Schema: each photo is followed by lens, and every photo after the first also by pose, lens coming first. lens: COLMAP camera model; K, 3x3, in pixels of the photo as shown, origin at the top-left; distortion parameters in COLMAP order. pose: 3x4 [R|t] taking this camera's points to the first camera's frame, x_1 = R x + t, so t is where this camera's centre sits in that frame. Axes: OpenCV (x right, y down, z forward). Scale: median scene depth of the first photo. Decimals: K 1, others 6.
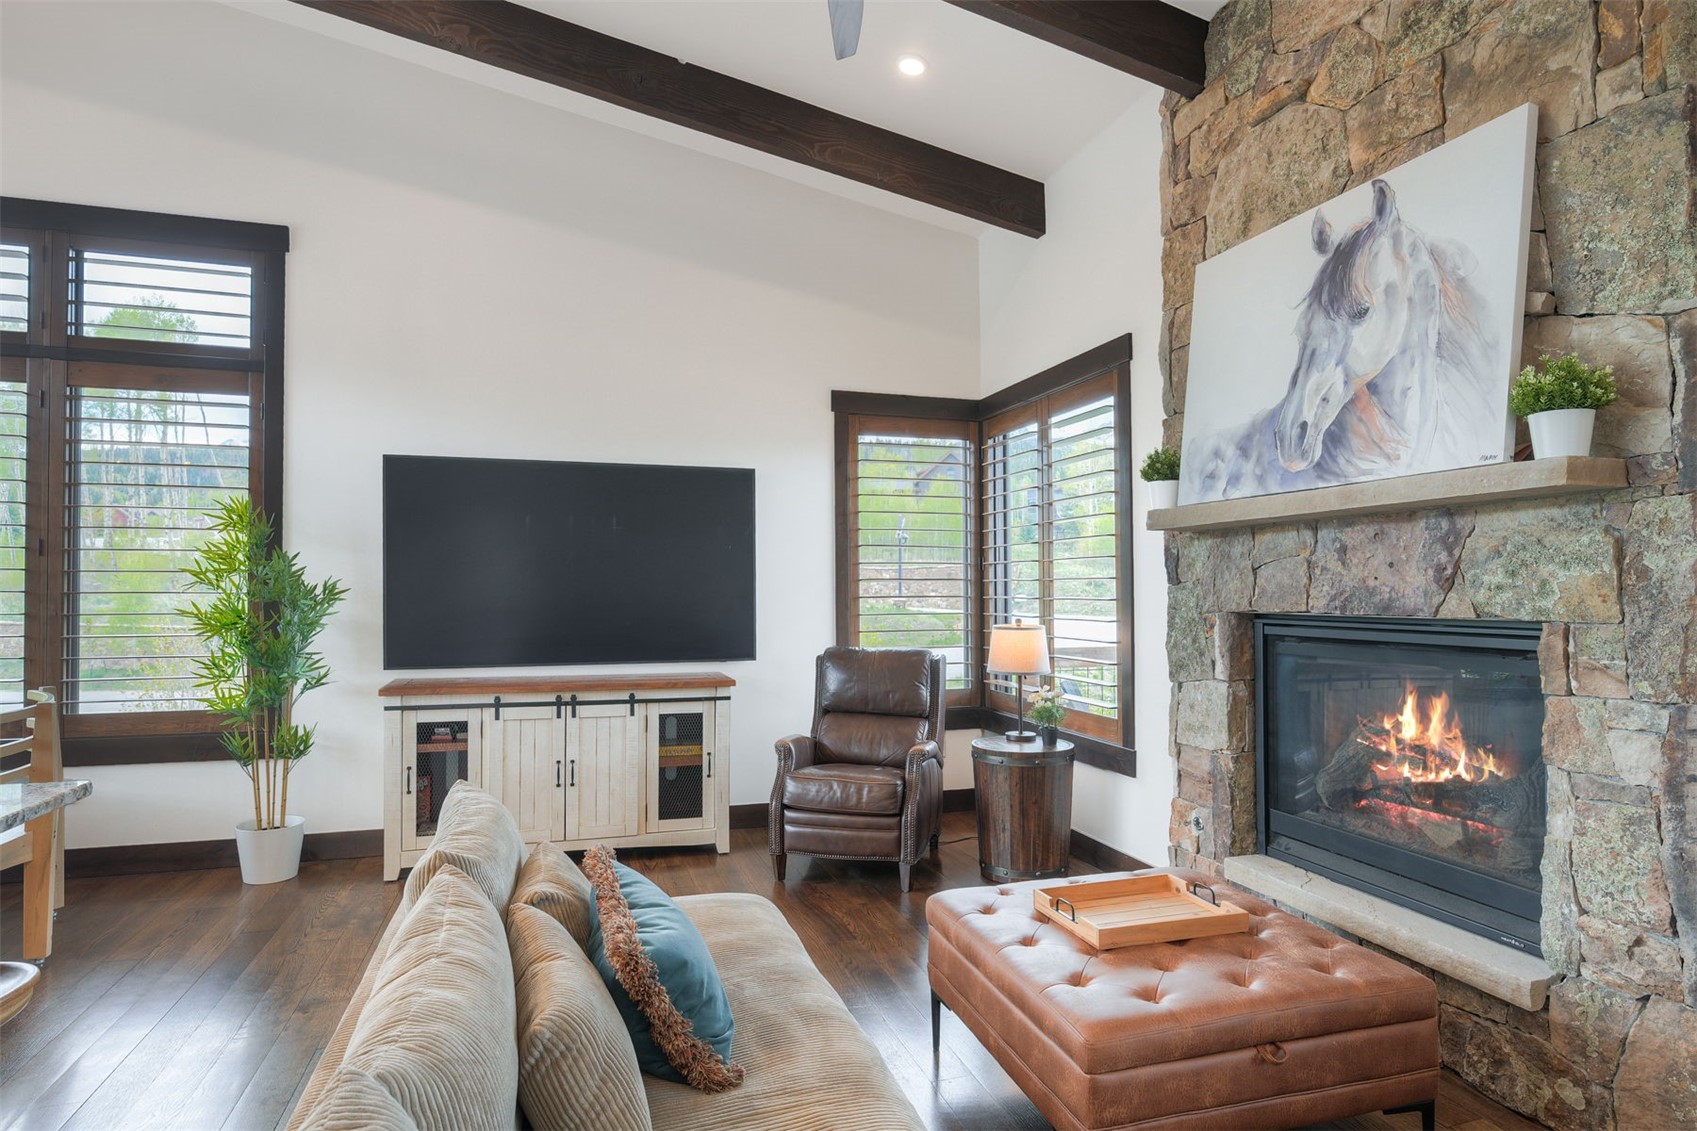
lens RADIAL K [[923.6, 0, 848.5], [0, 923.6, 565.5], [0, 0, 1]] dist [-0.000940, 0.000169]
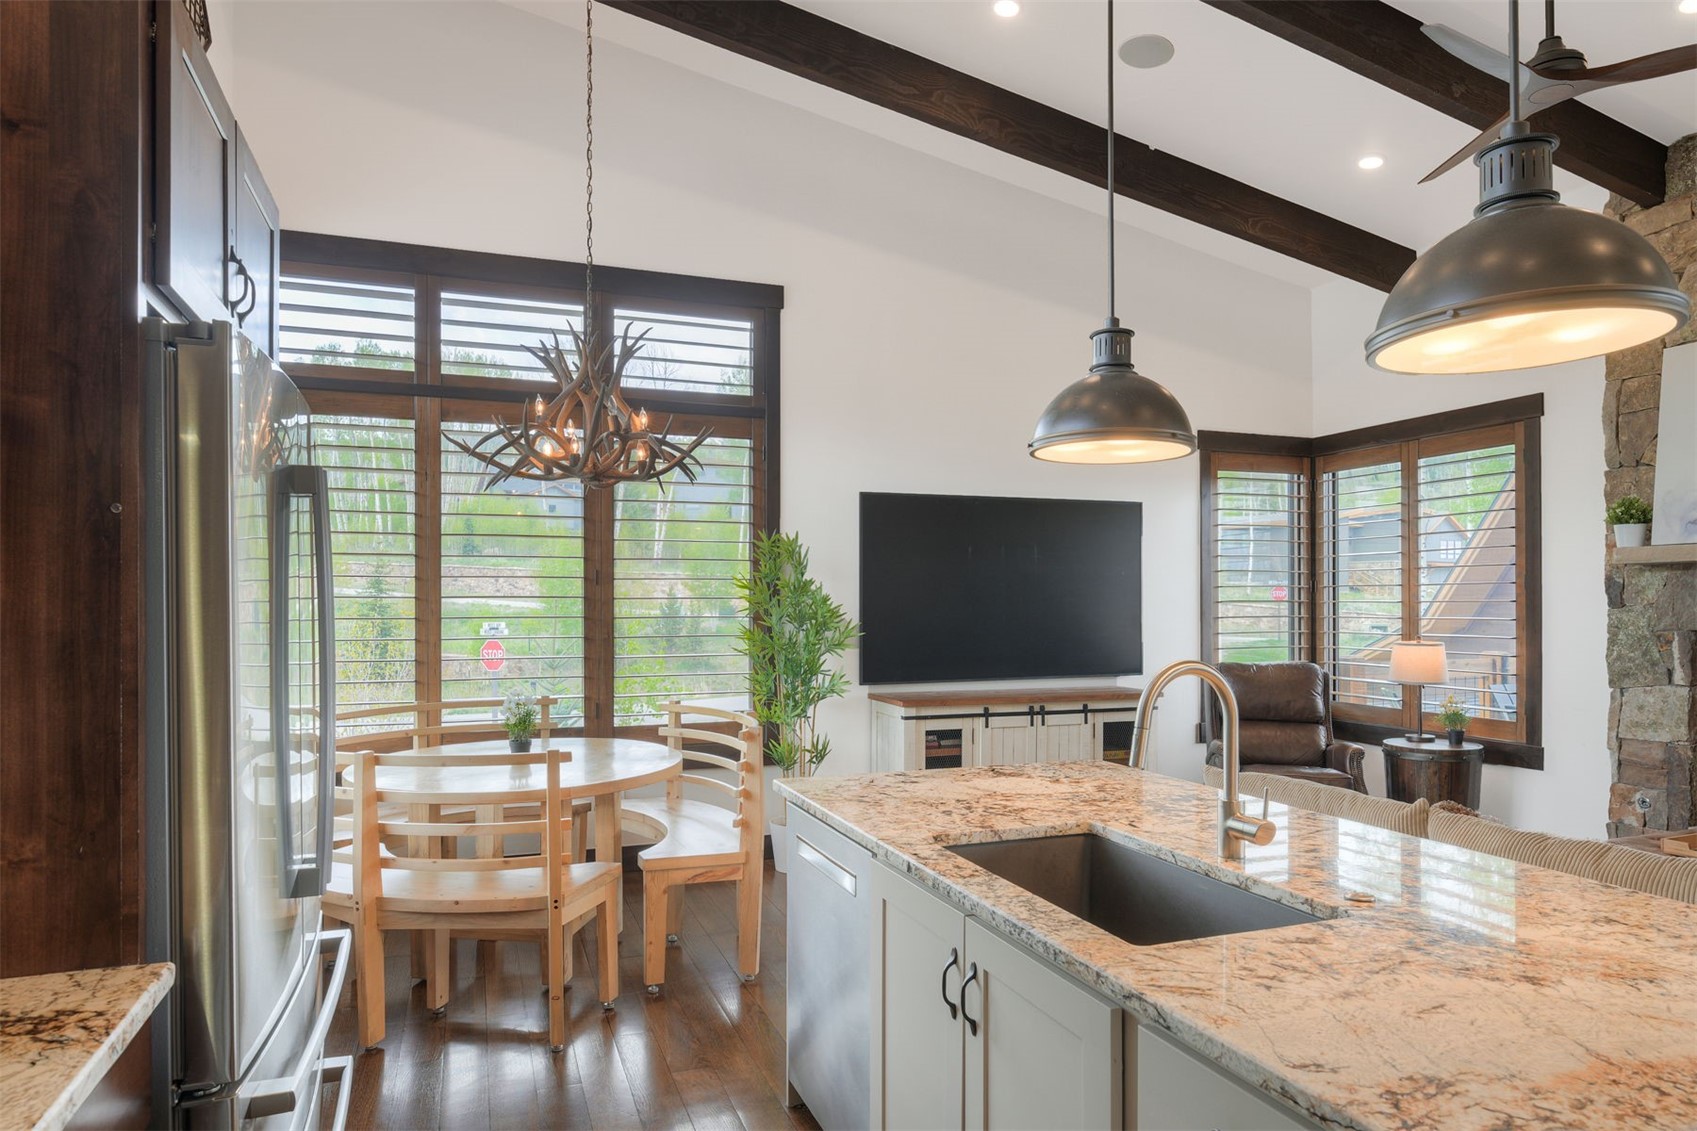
lens RADIAL K [[1015.6, 0, 846.9], [0, 1015.6, 596.6], [0, 0, 1]] dist [0.003278, -0.000344]
pose [[0.998473, -0.002693, 0.055183, -0.615666], [0.001754, 0.999853, 0.017062, -0.015644], [-0.055221, -0.016939, 0.998330, -0.233549]]
